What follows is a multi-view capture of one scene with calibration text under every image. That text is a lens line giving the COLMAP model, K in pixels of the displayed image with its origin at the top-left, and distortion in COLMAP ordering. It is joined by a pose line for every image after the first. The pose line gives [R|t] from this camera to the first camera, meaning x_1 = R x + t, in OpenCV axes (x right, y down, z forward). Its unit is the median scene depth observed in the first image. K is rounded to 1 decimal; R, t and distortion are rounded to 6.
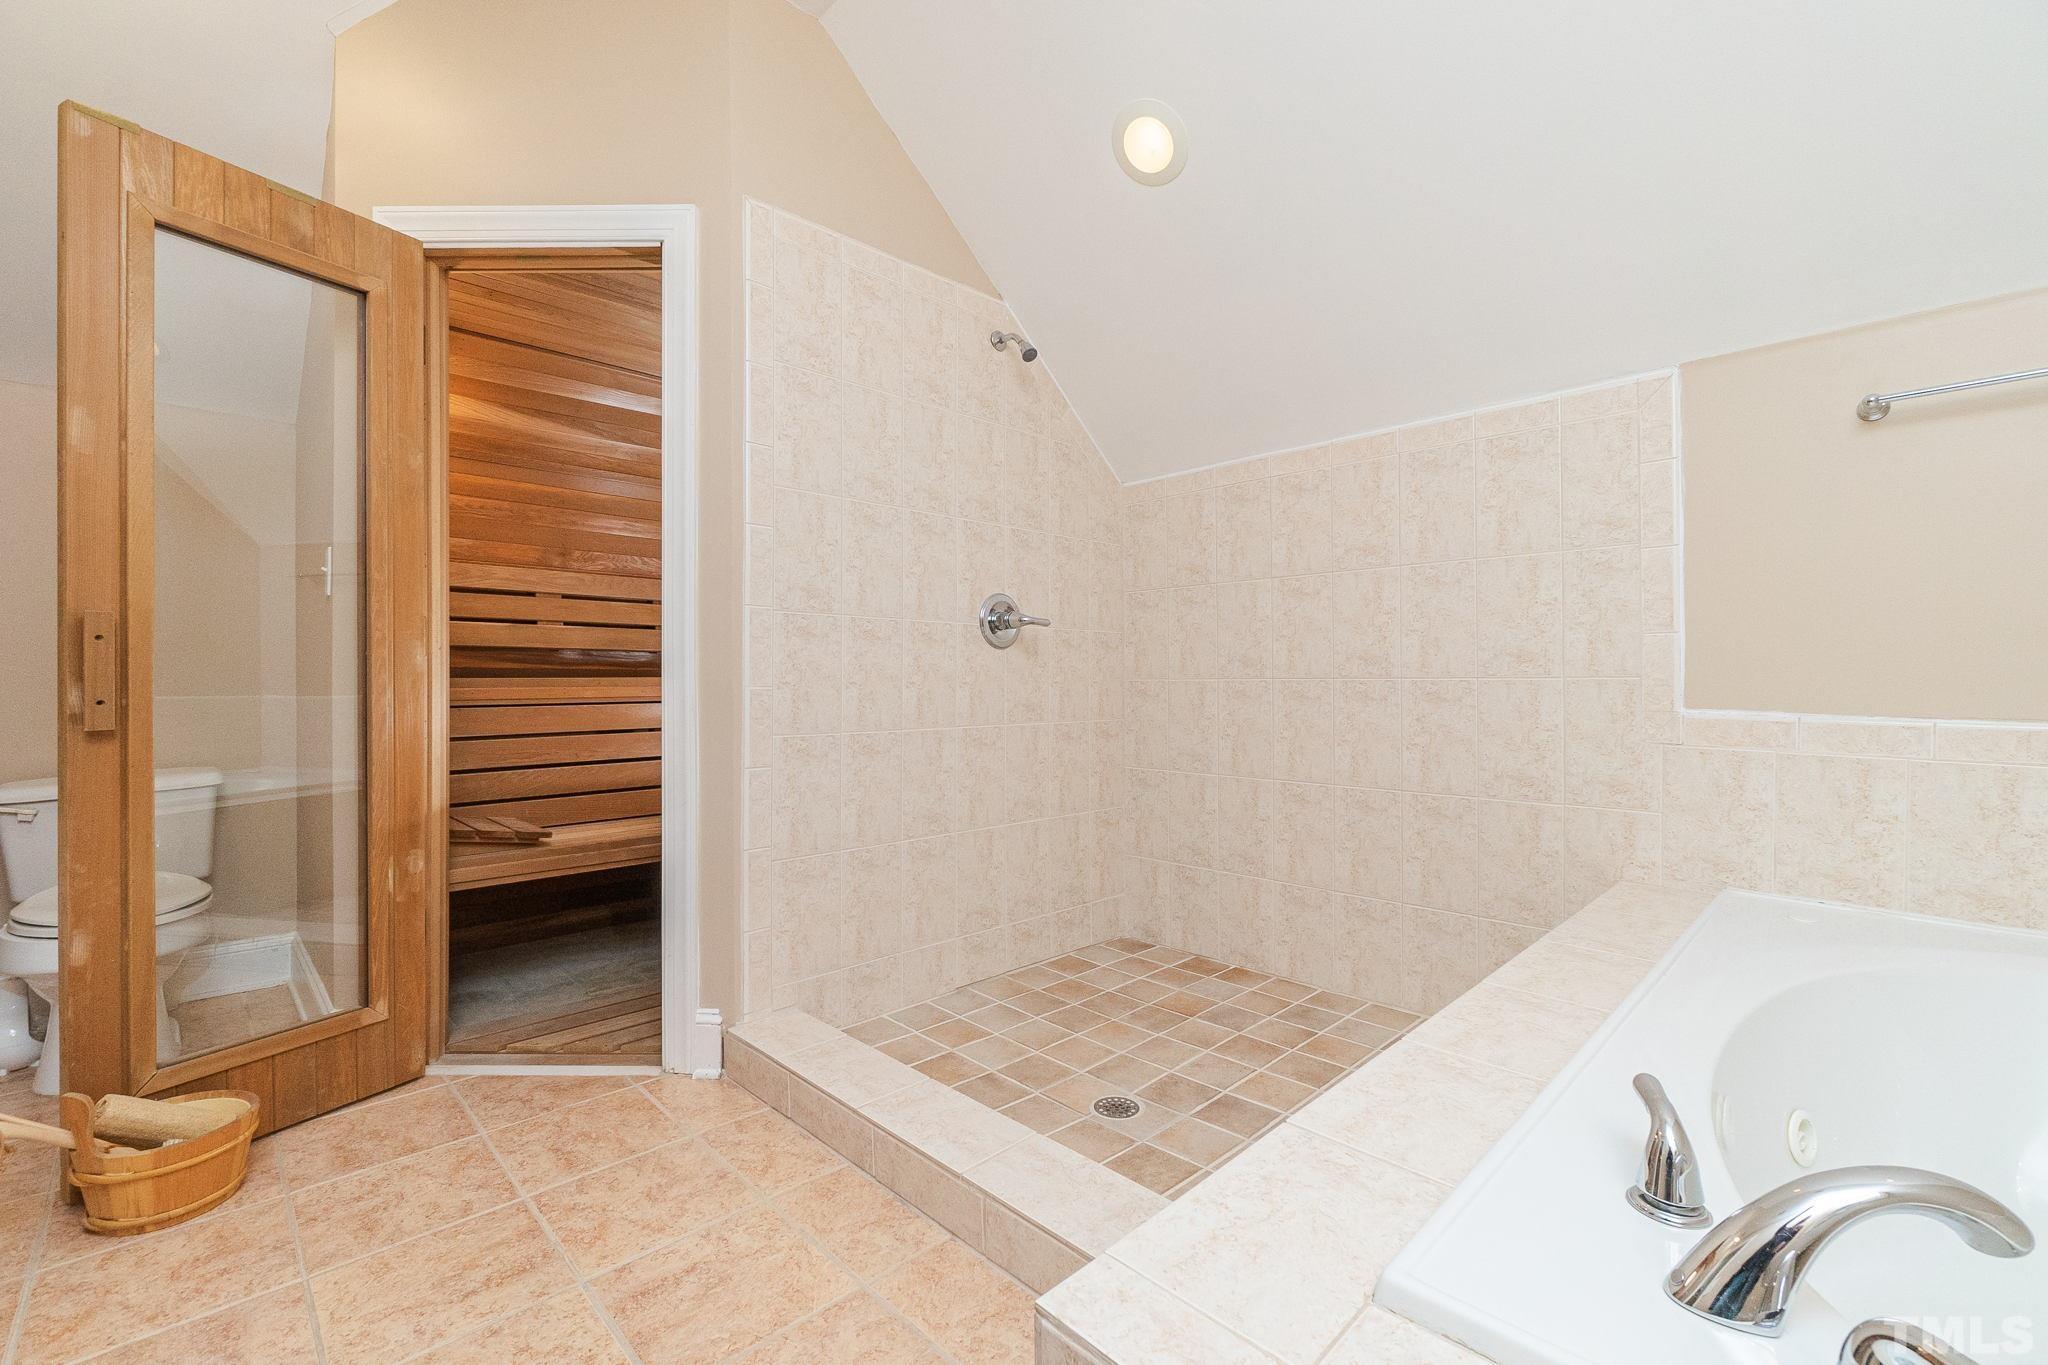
lens RADIAL K [[902.5, 0, 1023.1], [0, 902.5, 678.0], [0, 0, 1]] dist [-0.002833, 0.000399]
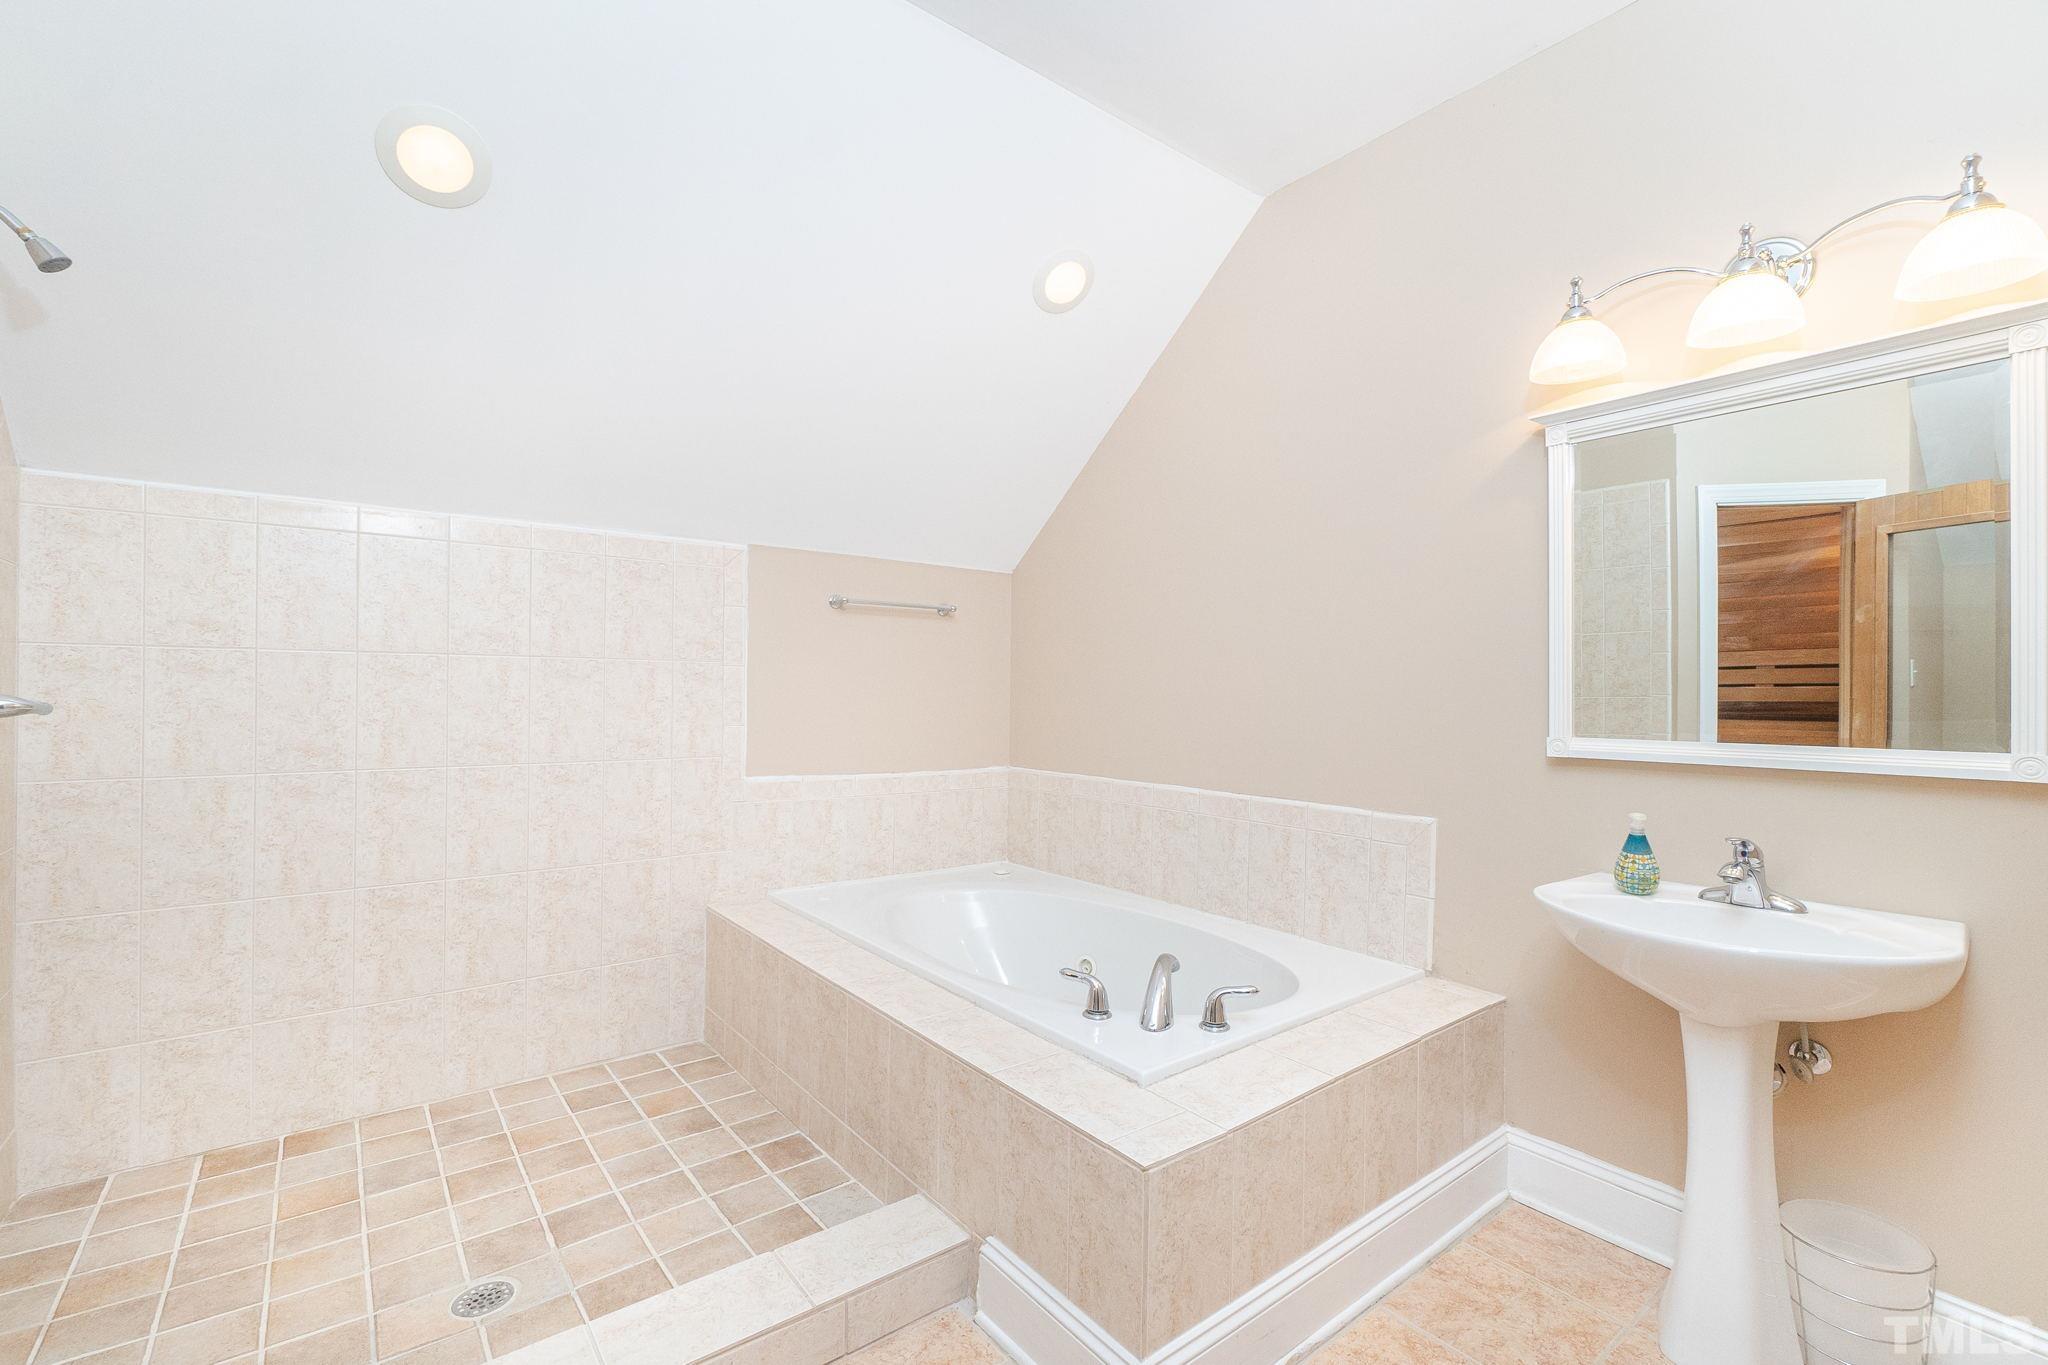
lens RADIAL K [[902.5, 0, 1024.1], [0, 902.5, 689.9], [0, 0, 1]] dist [-0.002833, 0.000399]
pose [[0.100521, 0.003346, 0.994929, -0.567314], [-0.012160, 0.999924, -0.002134, -0.090543], [-0.994861, -0.011884, 0.100554, 0.325257]]
